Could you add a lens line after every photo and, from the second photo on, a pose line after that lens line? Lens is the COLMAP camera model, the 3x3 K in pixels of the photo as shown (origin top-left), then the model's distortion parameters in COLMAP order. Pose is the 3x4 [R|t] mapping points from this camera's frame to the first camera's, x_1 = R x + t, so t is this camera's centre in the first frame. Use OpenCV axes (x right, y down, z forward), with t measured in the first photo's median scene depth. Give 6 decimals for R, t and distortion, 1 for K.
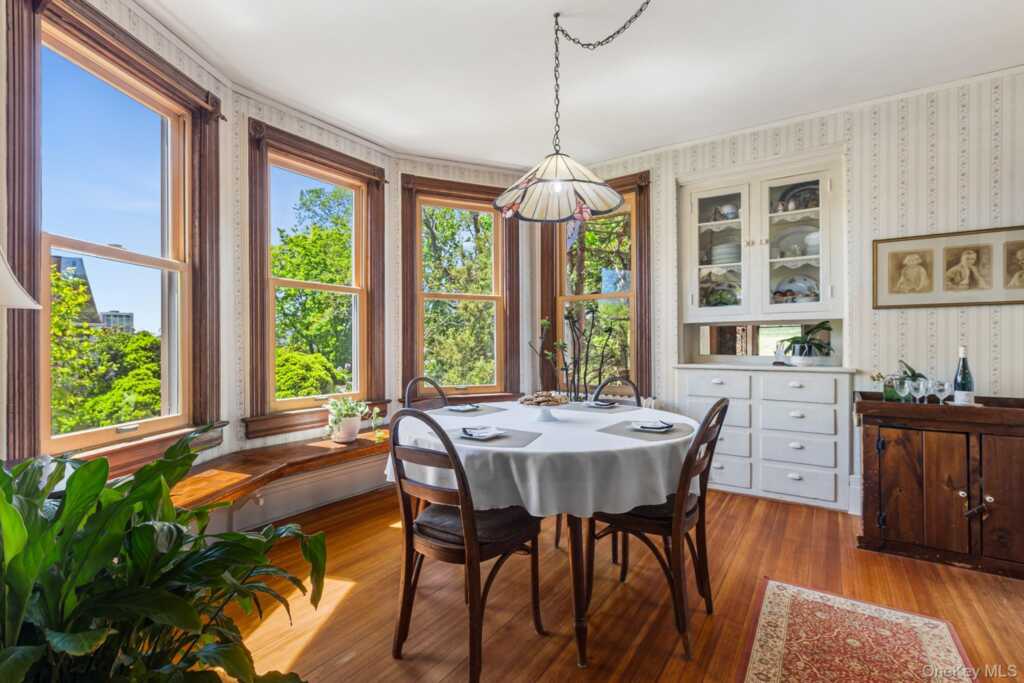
lens RADIAL K [[474.1, 0, 507.9], [0, 474.1, 343.7], [0, 0, 1]] dist [0.000036, 0.000136]
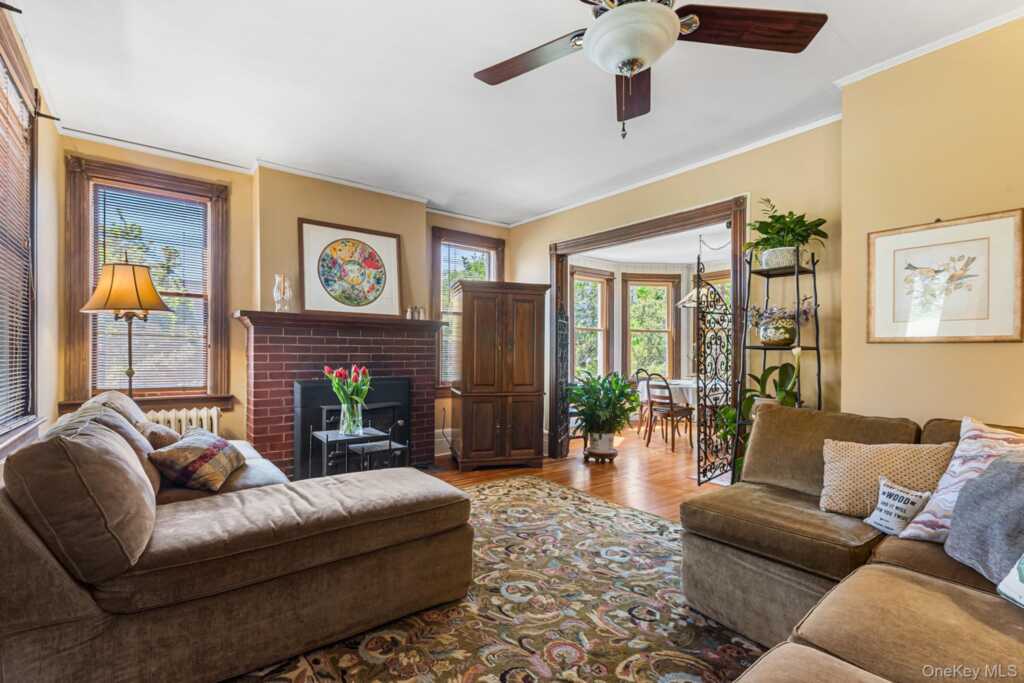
lens RADIAL K [[462.4, 0, 504.5], [0, 462.4, 346.6], [0, 0, 1]] dist [-0.000556, -0.000335]
pose [[0.949287, 0.006709, -0.314340, -0.093804], [-0.010752, 0.999880, -0.011128, -0.008329], [0.314227, 0.013943, 0.949245, -1.433632]]
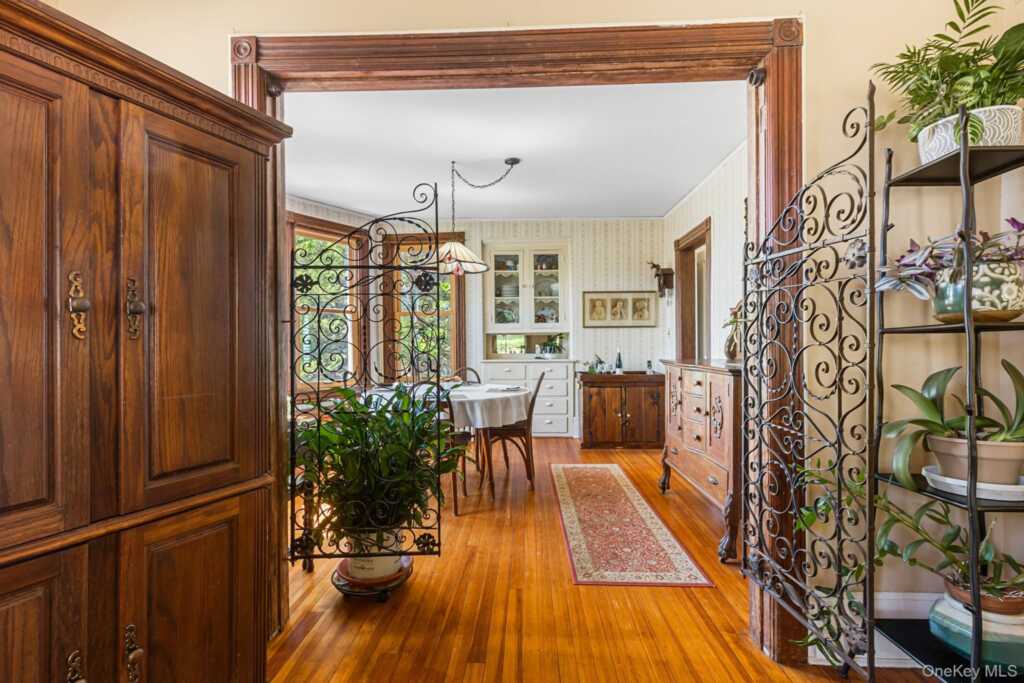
lens RADIAL K [[474.1, 0, 507.9], [0, 474.1, 343.7], [0, 0, 1]] dist [0.000036, 0.000136]
pose [[0.848697, -0.002734, 0.528872, -0.501921], [0.004251, 0.999990, -0.001652, -0.008184], [-0.528862, 0.003650, 0.848700, -0.462708]]
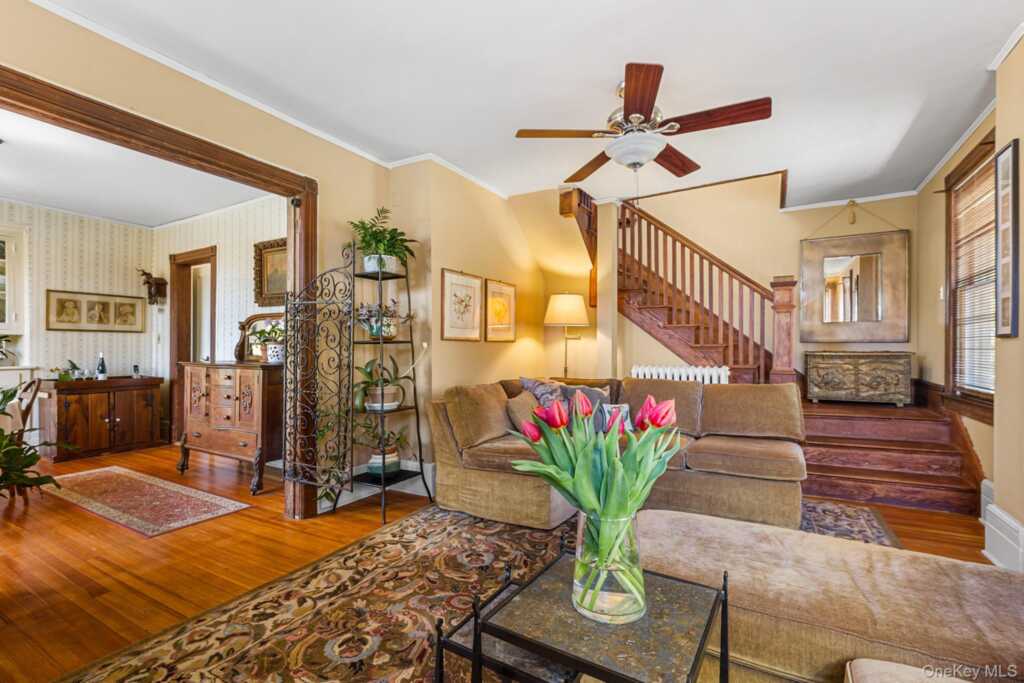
lens RADIAL K [[462.4, 0, 504.5], [0, 462.4, 346.6], [0, 0, 1]] dist [-0.000556, -0.000335]
pose [[-0.063597, 0.006219, 0.997956, -0.996873], [-0.000298, 0.999980, -0.006250, -0.005427], [-0.997976, -0.000695, -0.063594, -0.533365]]
